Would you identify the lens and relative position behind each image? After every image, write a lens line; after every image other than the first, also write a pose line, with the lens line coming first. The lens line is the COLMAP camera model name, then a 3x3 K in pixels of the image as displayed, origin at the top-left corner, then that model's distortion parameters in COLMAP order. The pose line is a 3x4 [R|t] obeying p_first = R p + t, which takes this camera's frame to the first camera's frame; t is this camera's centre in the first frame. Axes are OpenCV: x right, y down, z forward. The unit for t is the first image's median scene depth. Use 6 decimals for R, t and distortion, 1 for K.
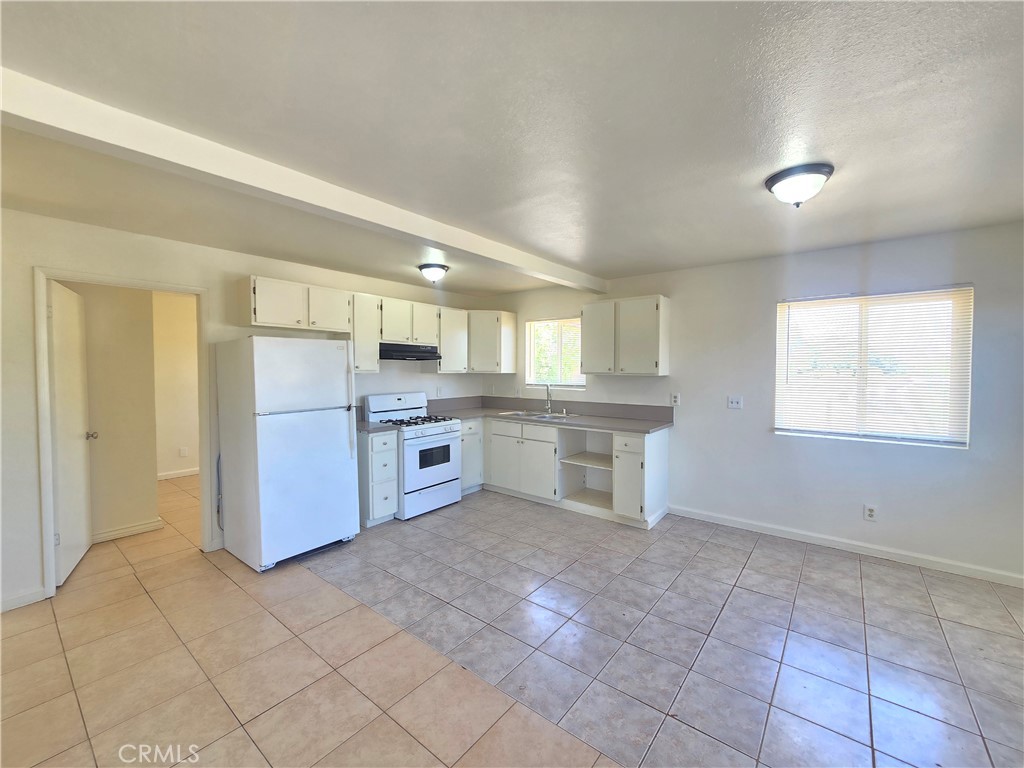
lens RADIAL K [[420.0, 0, 510.2], [0, 420.0, 381.8], [0, 0, 1]] dist [-0.001102, -0.000048]
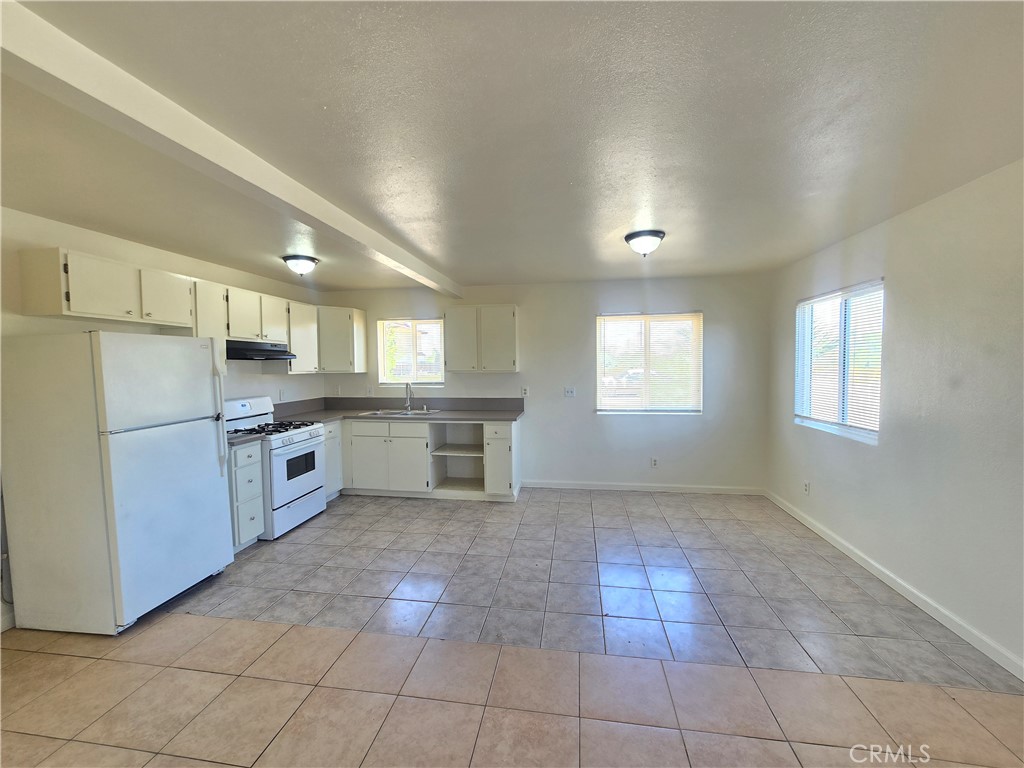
lens RADIAL K [[422.5, 0, 511.4], [0, 422.5, 381.4], [0, 0, 1]] dist [-0.000301, -0.000268]
pose [[0.867679, -0.030530, 0.496186, -0.245231], [0.027237, 0.999533, 0.013873, -0.005412], [-0.496378, 0.001477, 0.868106, -0.030817]]
